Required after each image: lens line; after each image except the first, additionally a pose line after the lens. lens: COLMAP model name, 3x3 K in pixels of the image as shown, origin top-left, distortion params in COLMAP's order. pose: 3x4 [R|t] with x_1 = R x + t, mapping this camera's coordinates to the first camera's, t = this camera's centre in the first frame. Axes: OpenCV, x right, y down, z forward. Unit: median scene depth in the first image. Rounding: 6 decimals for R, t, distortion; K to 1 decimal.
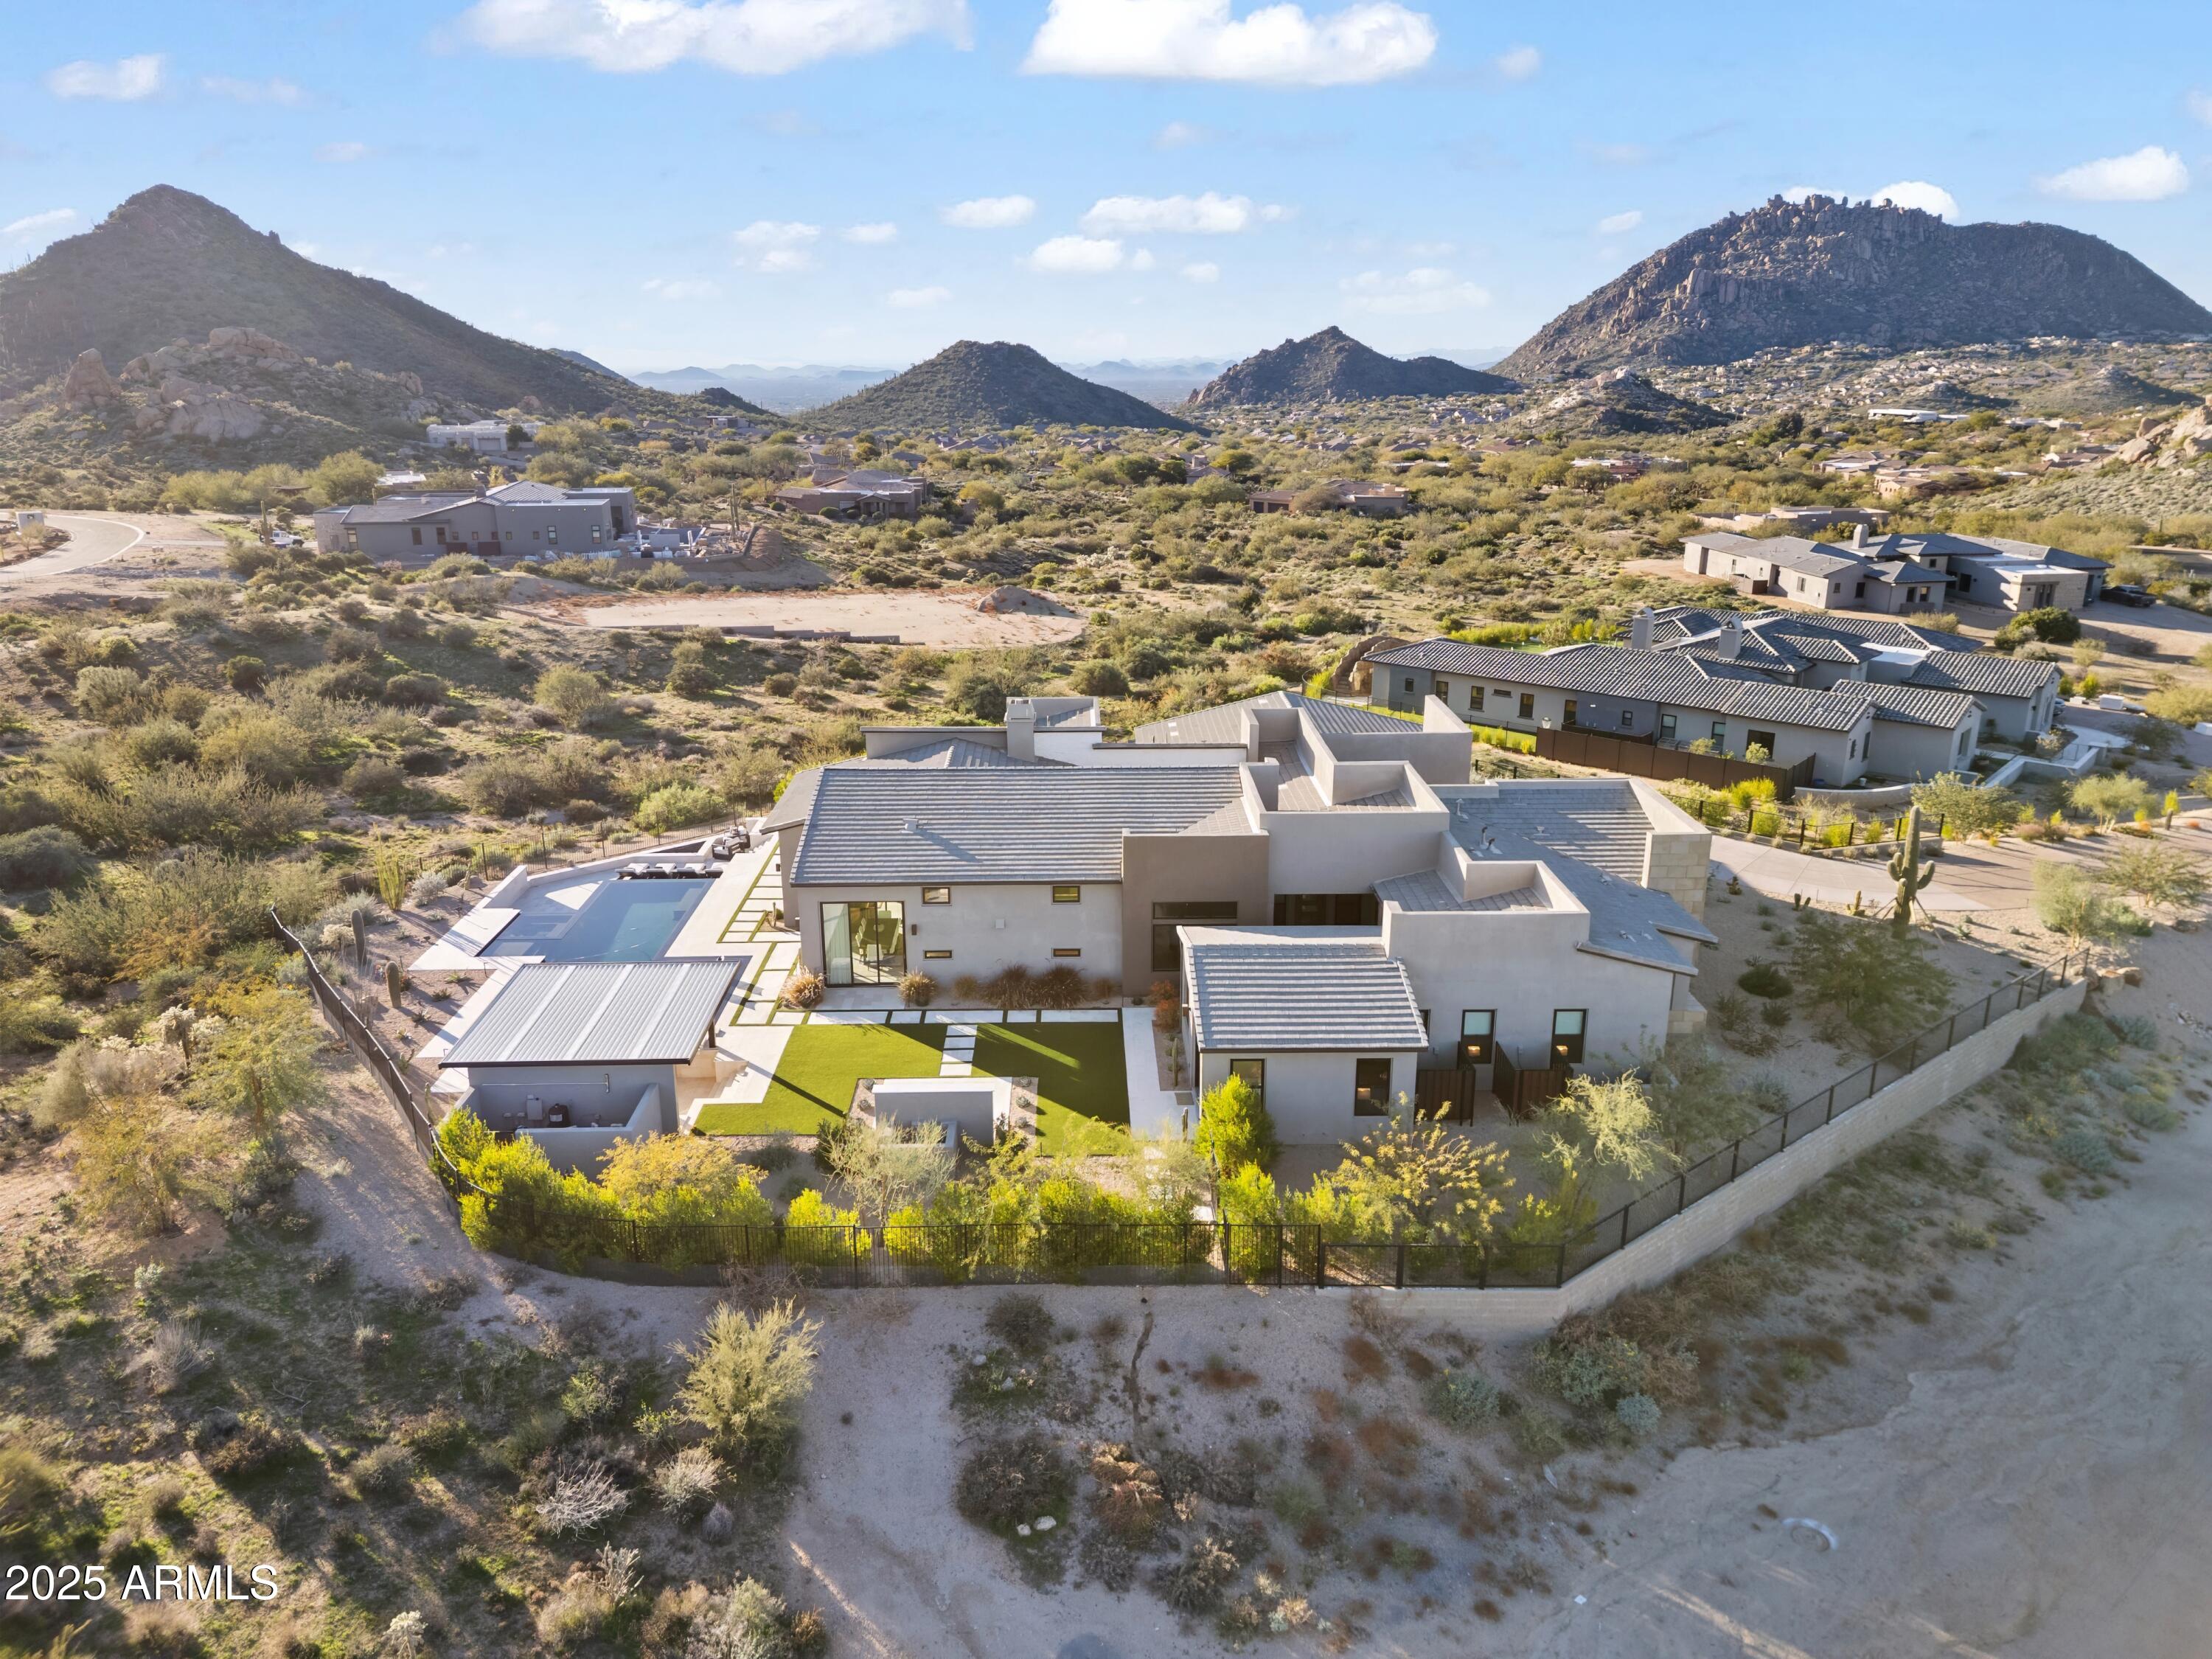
lens RADIAL K [[1525.5, 0, 1106.0], [0, 1525.5, 829.5], [0, 0, 1]] dist [0.087371, -0.082328]
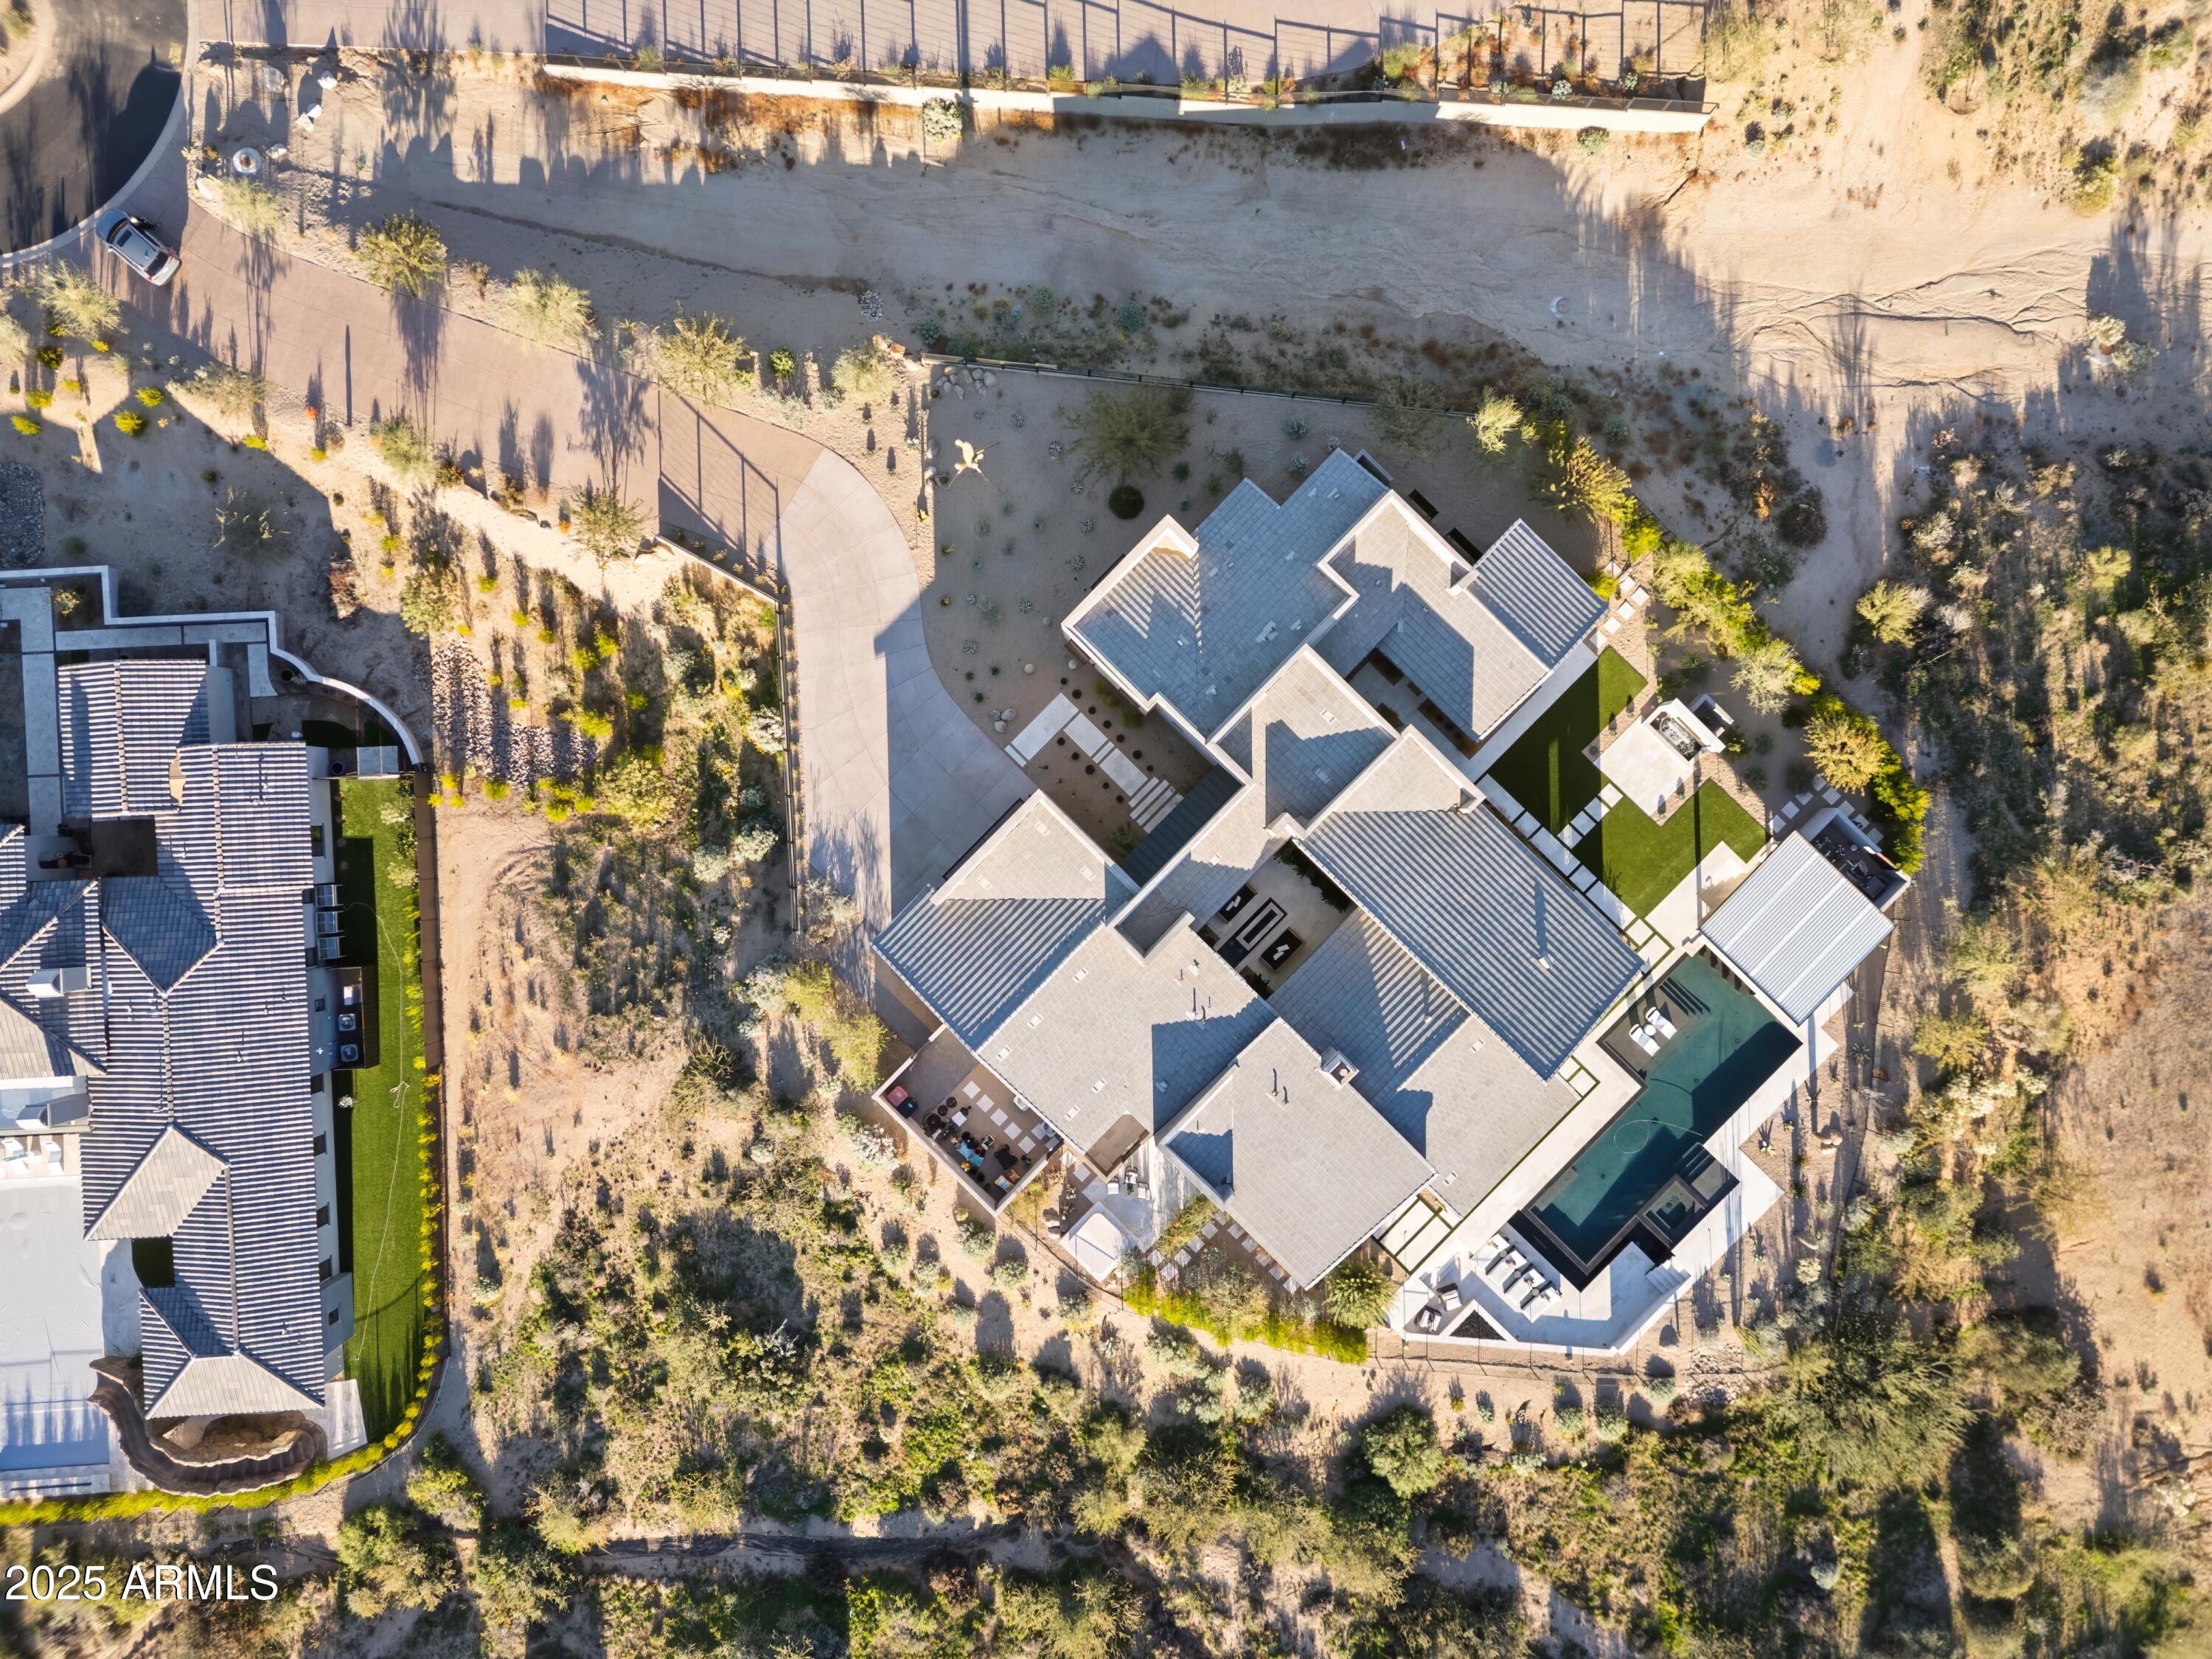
lens RADIAL K [[1537.9, 0, 1075.7], [0, 1537.9, 828.2], [0, 0, 1]] dist [0.081195, -0.089227]
pose [[-0.699913, -0.714091, -0.013973, 0.277043], [0.201300, -0.215998, 0.955418, -1.431305], [-0.685274, 0.665897, 0.294926, 0.859373]]
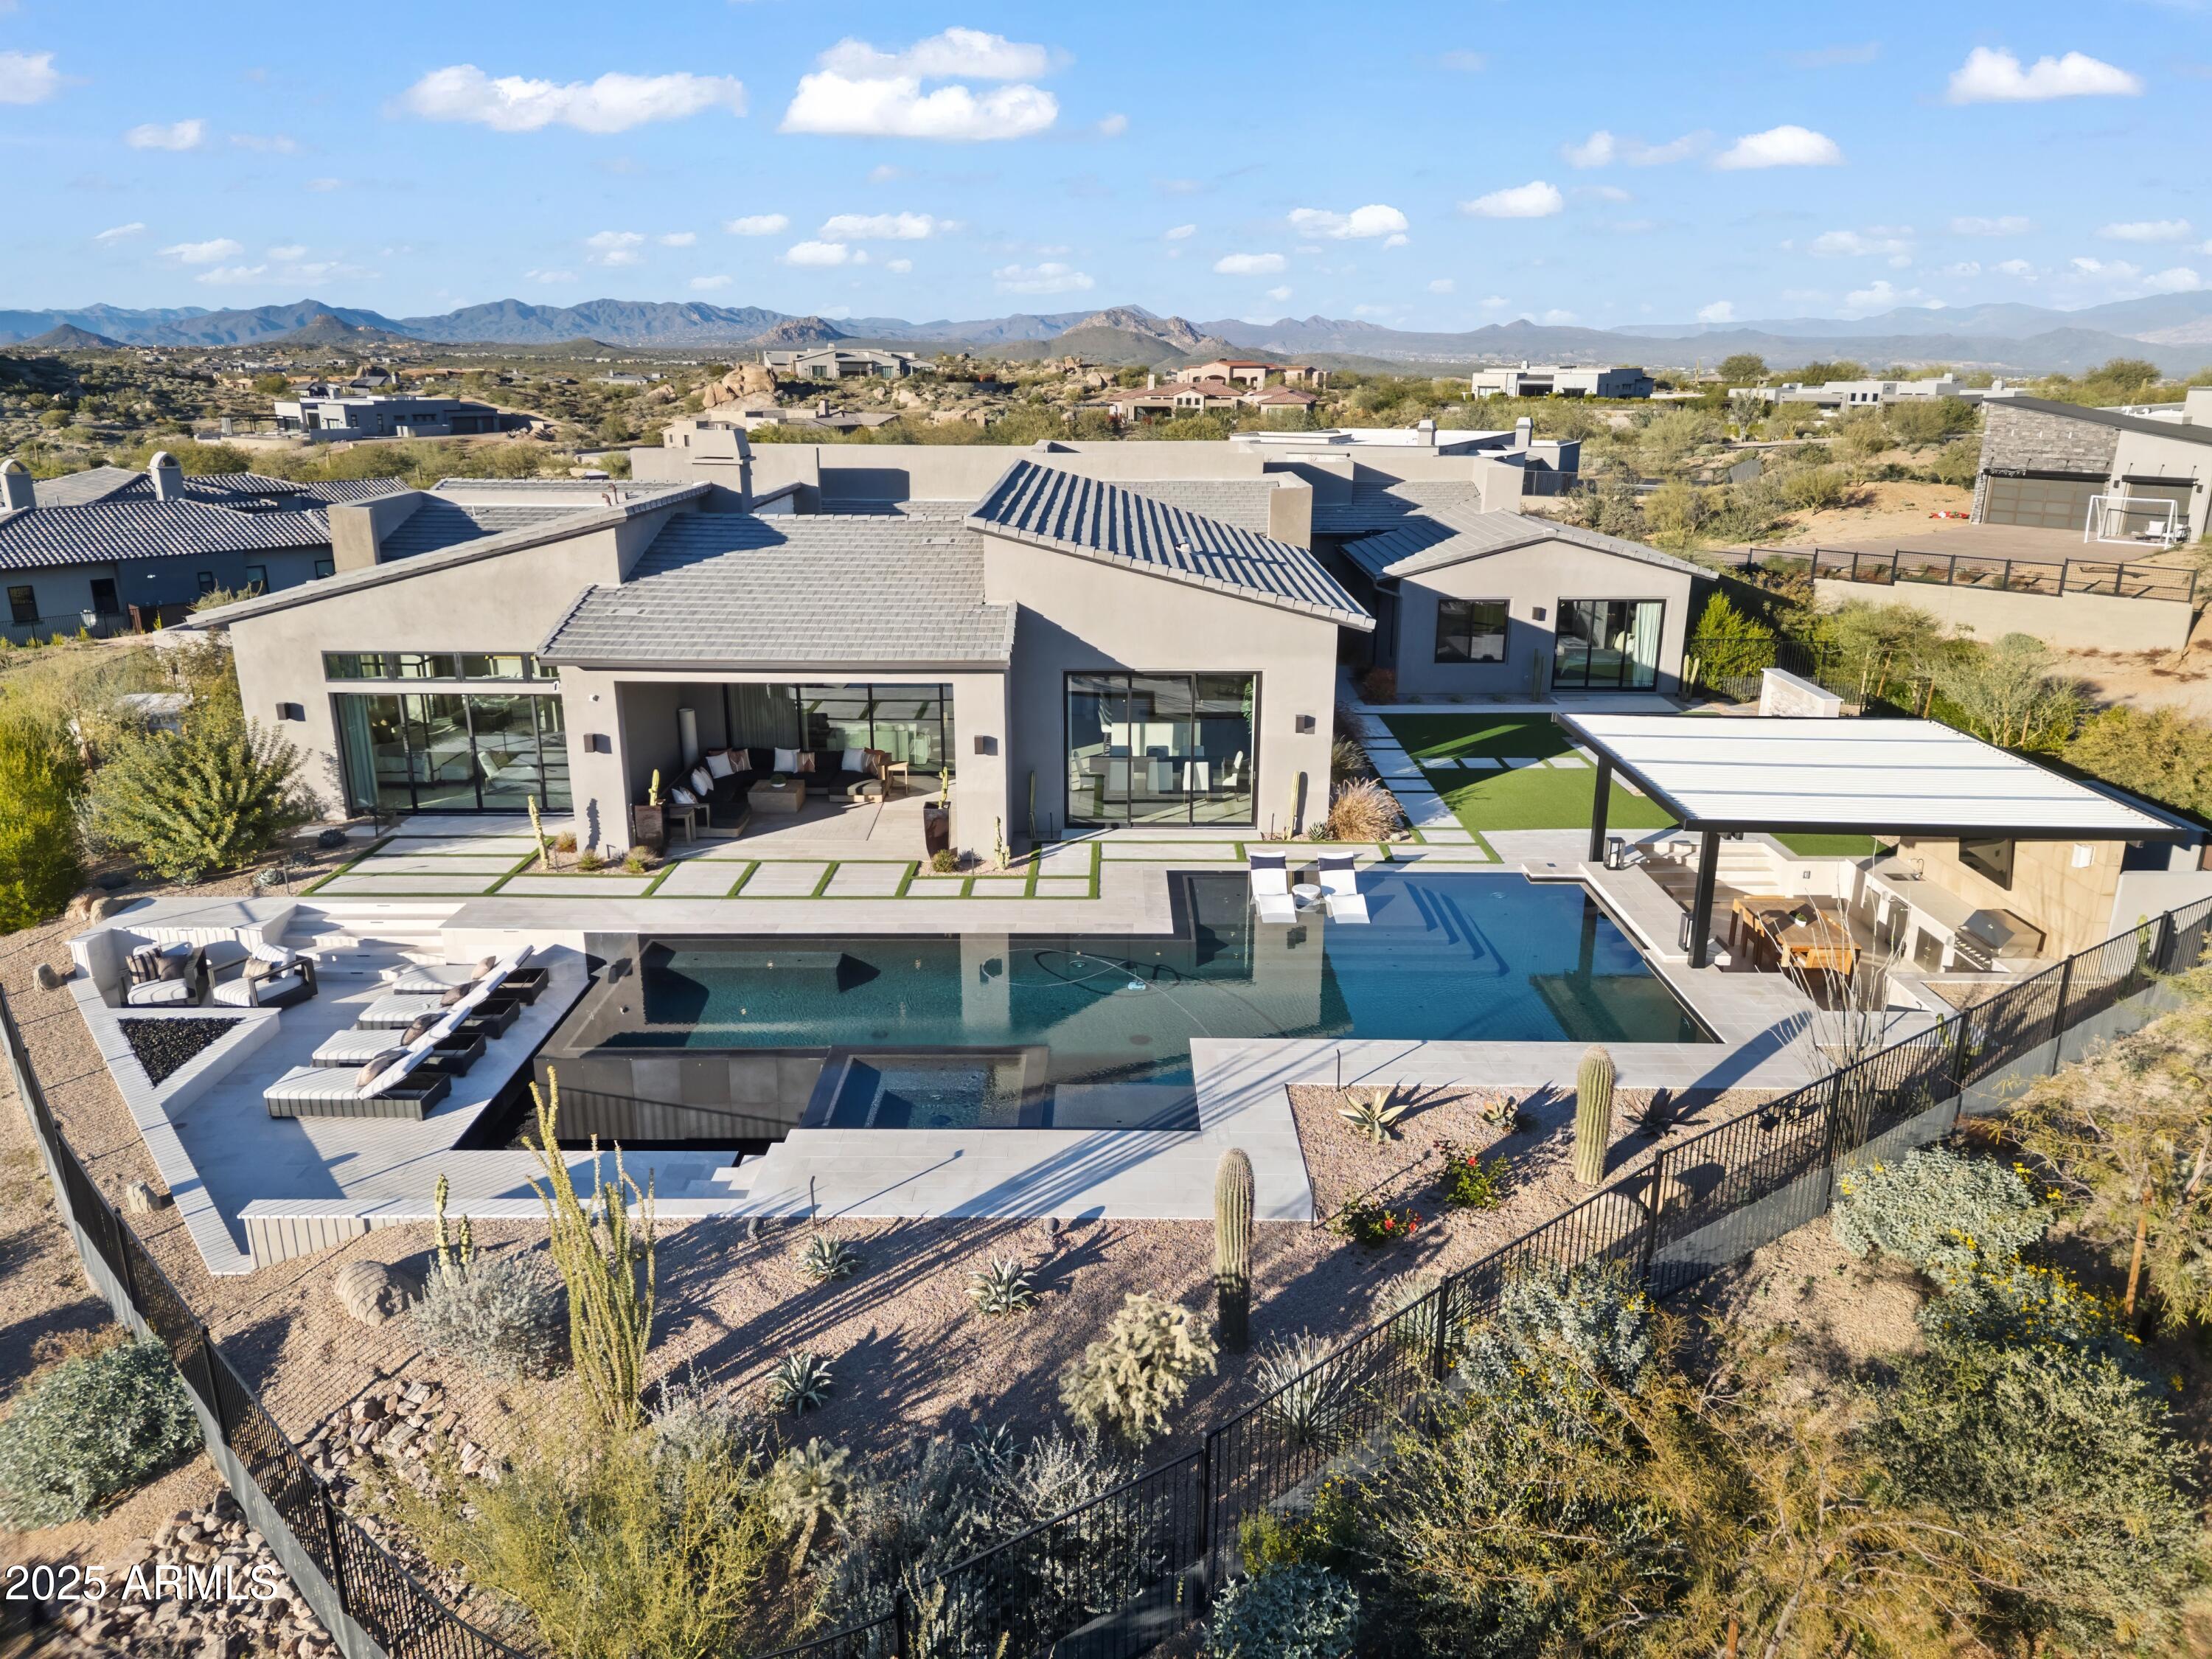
lens RADIAL K [[1537.9, 0, 1075.7], [0, 1537.9, 828.2], [0, 0, 1]] dist [0.081195, -0.089227]
pose [[0.038277, -0.290441, 0.956127, -0.771906], [0.301408, 0.915620, 0.266070, -0.078303], [-0.952727, 0.278000, 0.122589, 1.059887]]
